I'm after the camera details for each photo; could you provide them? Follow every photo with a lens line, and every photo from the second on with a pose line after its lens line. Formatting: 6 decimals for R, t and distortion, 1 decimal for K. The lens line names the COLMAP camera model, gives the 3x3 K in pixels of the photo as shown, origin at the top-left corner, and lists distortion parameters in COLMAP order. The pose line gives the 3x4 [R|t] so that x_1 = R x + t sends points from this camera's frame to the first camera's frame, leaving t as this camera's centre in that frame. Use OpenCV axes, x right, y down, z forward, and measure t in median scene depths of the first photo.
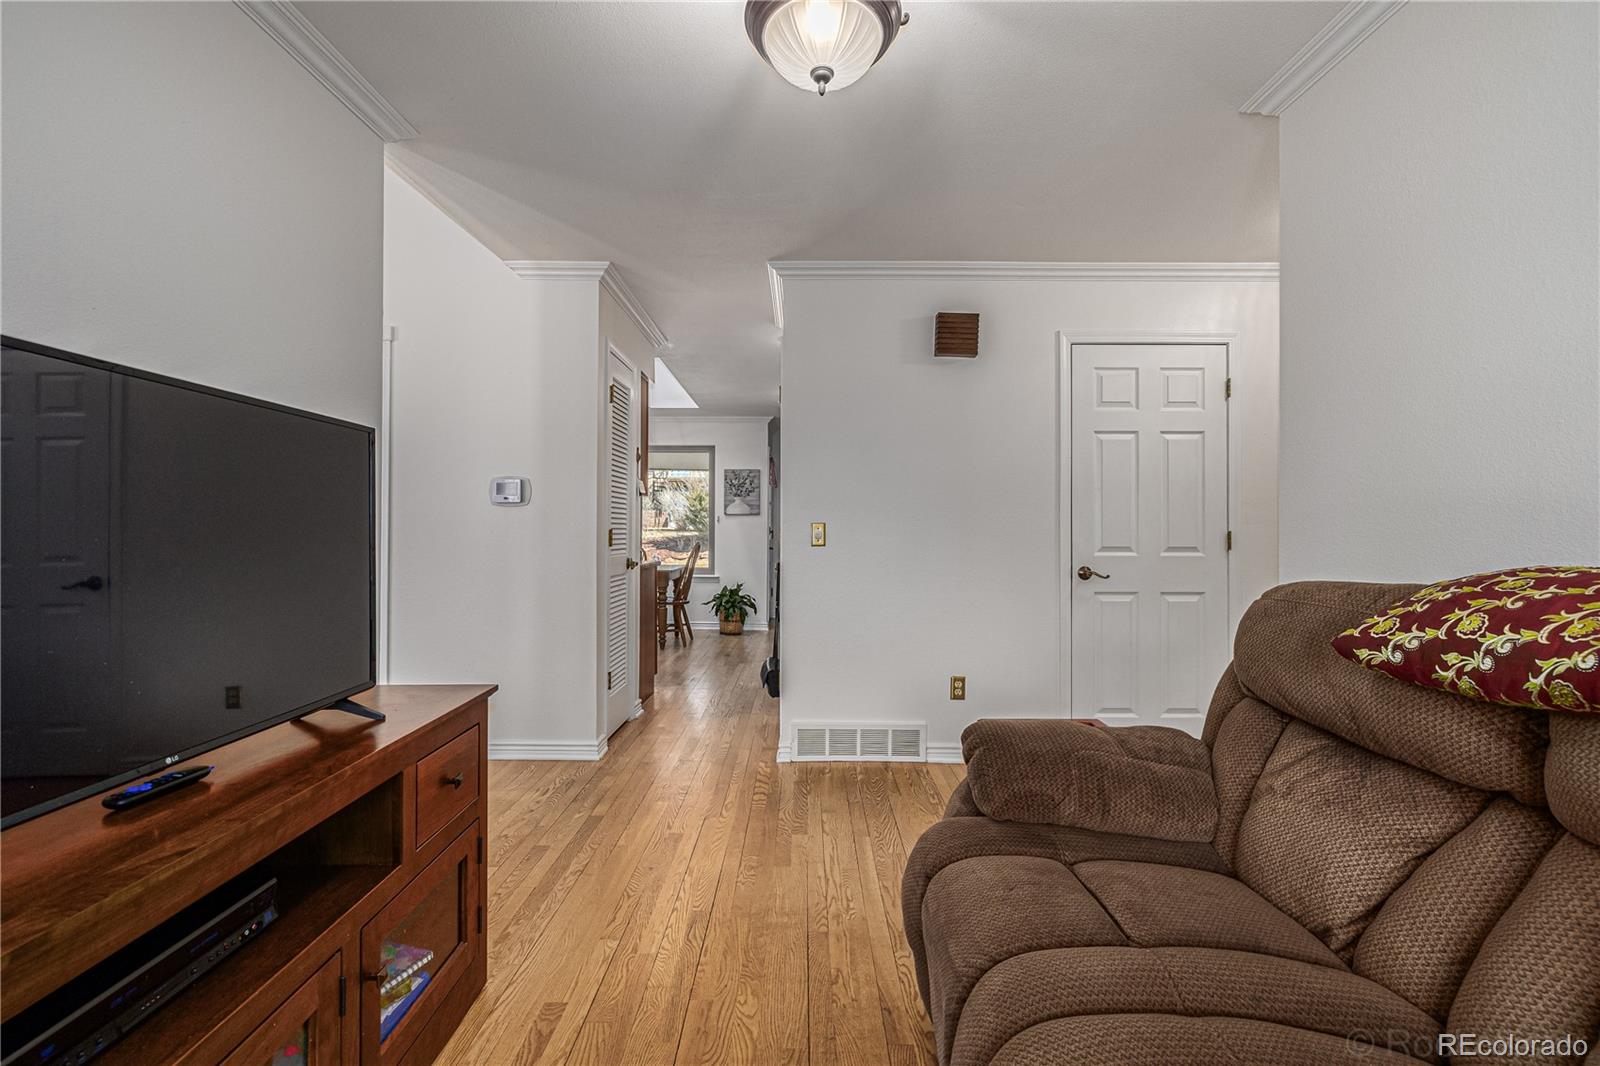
lens RADIAL K [[671.6, 0, 803.5], [0, 671.6, 531.0], [0, 0, 1]] dist [0.004759, -0.000269]
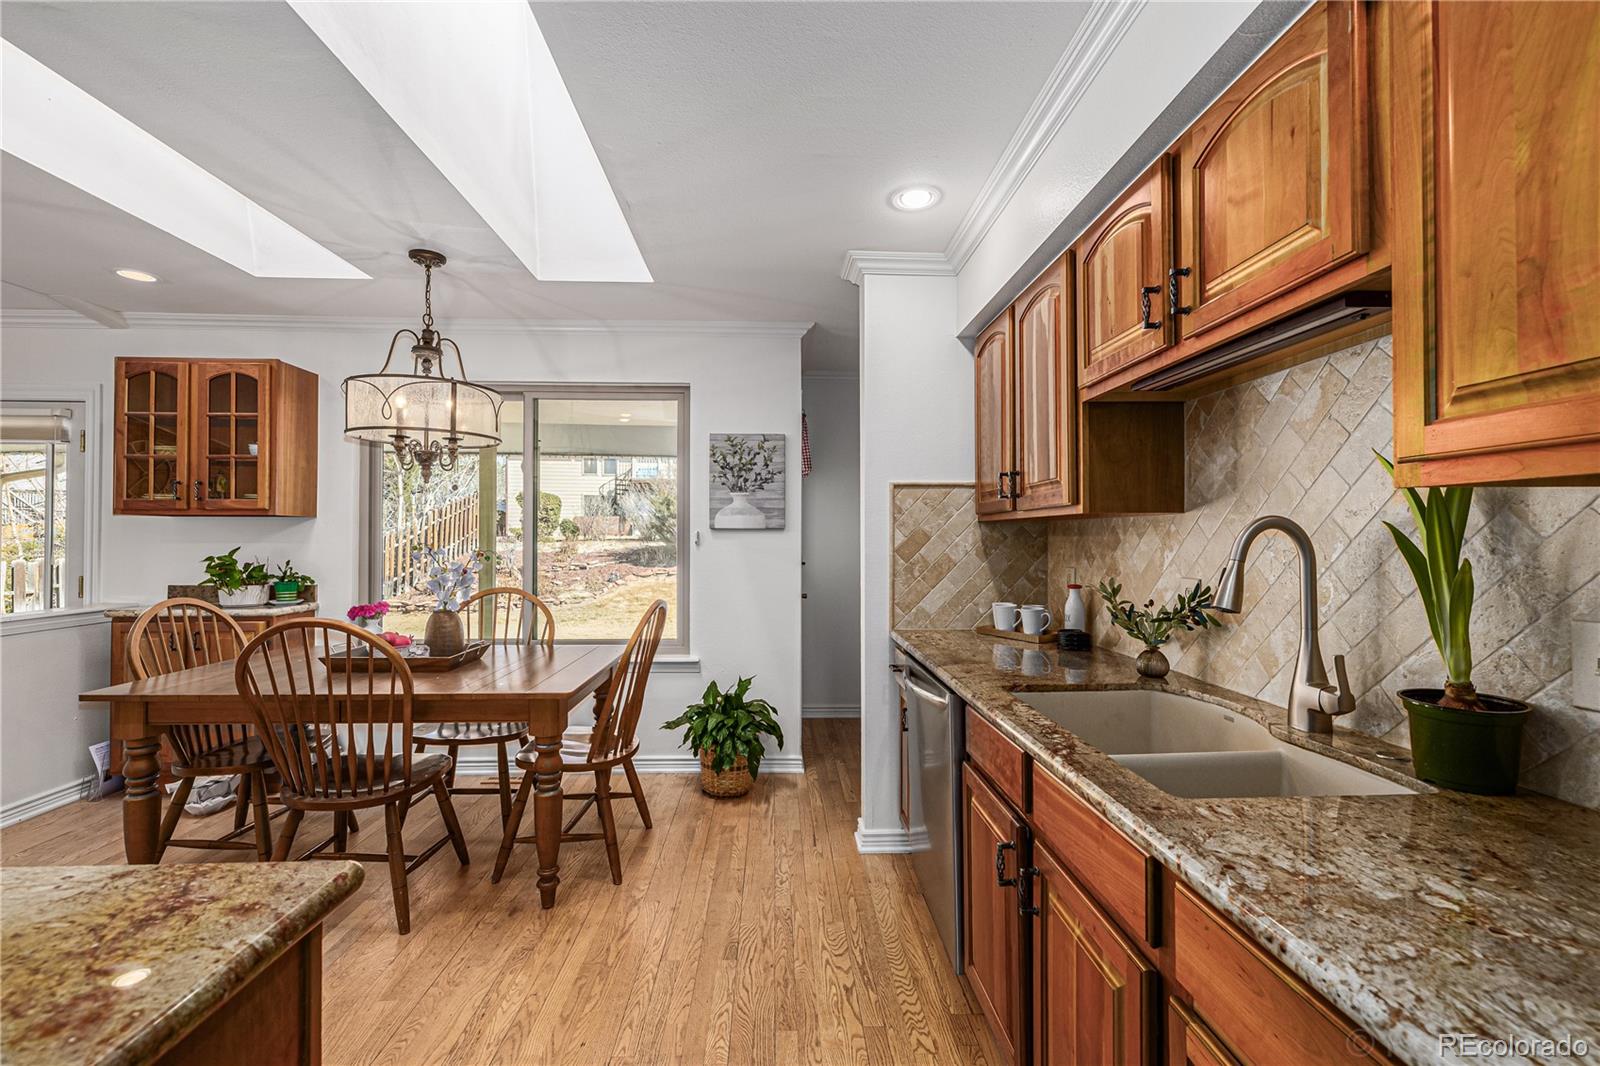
lens RADIAL K [[669.9, 0, 795.1], [0, 669.9, 535.8], [0, 0, 1]] dist [0.001060, -0.000401]
pose [[0.999481, -0.001768, 0.032159, -0.073167], [0.001803, 0.999998, -0.001068, -0.019197], [-0.032157, 0.001126, 0.999482, 0.525084]]
